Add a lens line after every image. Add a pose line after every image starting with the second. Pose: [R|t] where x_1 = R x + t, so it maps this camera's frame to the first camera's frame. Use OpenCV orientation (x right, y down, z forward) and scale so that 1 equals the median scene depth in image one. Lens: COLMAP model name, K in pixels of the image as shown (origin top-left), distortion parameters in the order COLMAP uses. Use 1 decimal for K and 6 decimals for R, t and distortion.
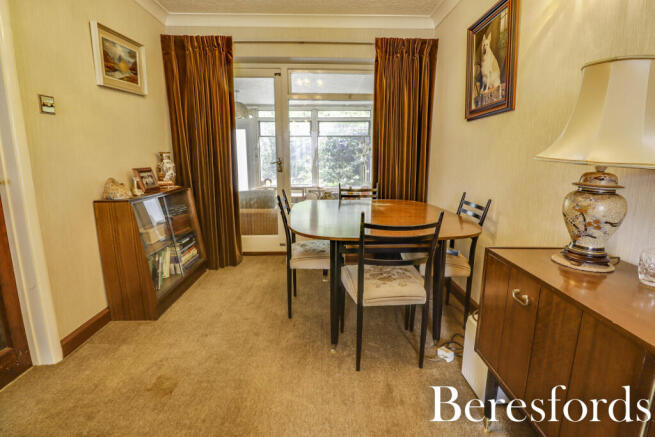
lens RADIAL K [[302.5, 0, 328.4], [0, 302.5, 208.8], [0, 0, 1]] dist [0.008352, -0.014947]
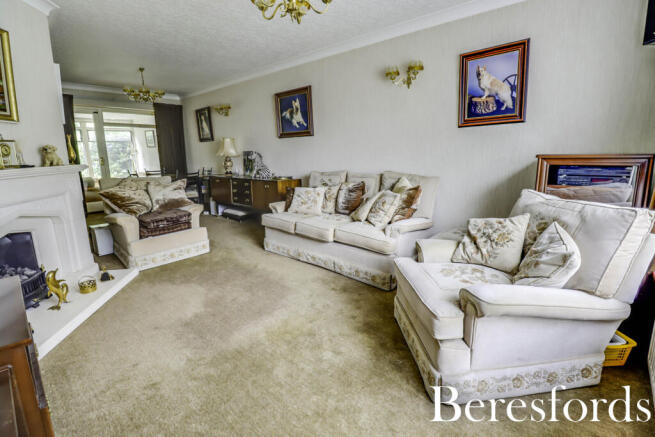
lens RADIAL K [[302.5, 0, 328.4], [0, 302.5, 208.8], [0, 0, 1]] dist [0.008352, -0.014947]
pose [[0.694338, -0.147488, 0.704374, -0.871202], [0.143406, 0.987500, 0.065410, 0.344010], [-0.705216, 0.055595, 0.706809, -1.970844]]
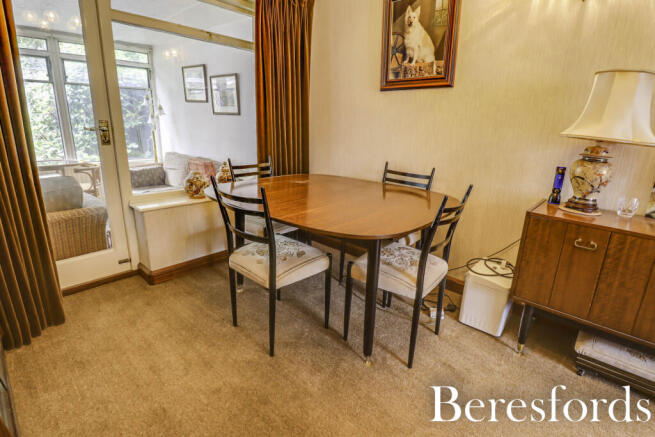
lens RADIAL K [[318.8, 0, 327.1], [0, 318.8, 208.4], [0, 0, 1]] dist [0.012562, -0.019192]
pose [[0.692874, -0.169351, 0.700890, -0.527948], [0.094260, 0.984960, 0.144807, -0.081881], [-0.714871, -0.034267, 0.698416, 0.405181]]
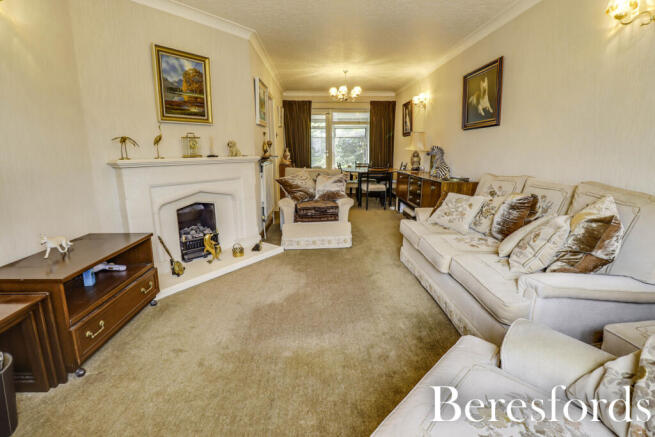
lens RADIAL K [[302.5, 0, 328.4], [0, 302.5, 208.8], [0, 0, 1]] dist [0.008352, -0.014947]
pose [[0.999692, -0.014035, 0.020447, -0.332765], [0.013641, 0.999720, 0.019312, 0.348861], [-0.020712, -0.019027, 0.999604, -1.972821]]
